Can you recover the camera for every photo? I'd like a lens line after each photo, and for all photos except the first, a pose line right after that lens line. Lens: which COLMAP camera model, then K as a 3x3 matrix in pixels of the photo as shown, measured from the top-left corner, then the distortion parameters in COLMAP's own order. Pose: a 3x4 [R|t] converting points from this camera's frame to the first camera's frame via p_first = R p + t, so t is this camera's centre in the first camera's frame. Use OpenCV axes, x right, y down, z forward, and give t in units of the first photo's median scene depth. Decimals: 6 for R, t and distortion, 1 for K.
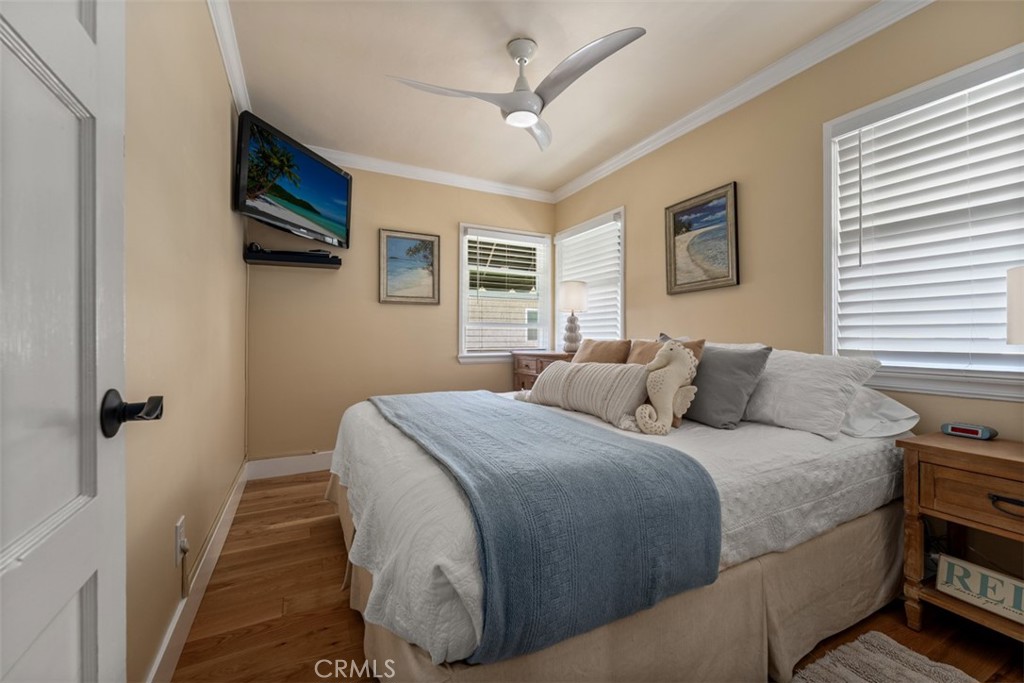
lens RADIAL K [[414.0, 0, 510.9], [0, 414.0, 334.0], [0, 0, 1]] dist [-0.001044, -0.000220]
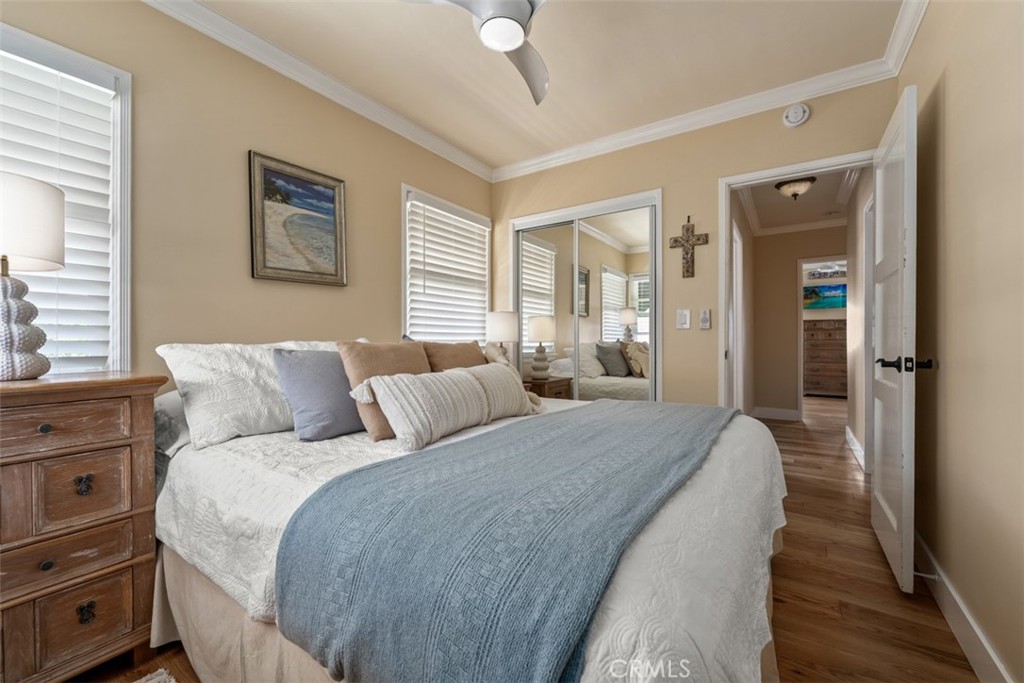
lens RADIAL K [[414.0, 0, 510.9], [0, 414.0, 334.0], [0, 0, 1]] dist [-0.001044, -0.000220]
pose [[-0.479797, 0.007871, 0.877344, -0.465542], [-0.014348, 0.999756, -0.016816, 0.005527], [-0.877262, -0.020656, -0.479567, 1.017202]]
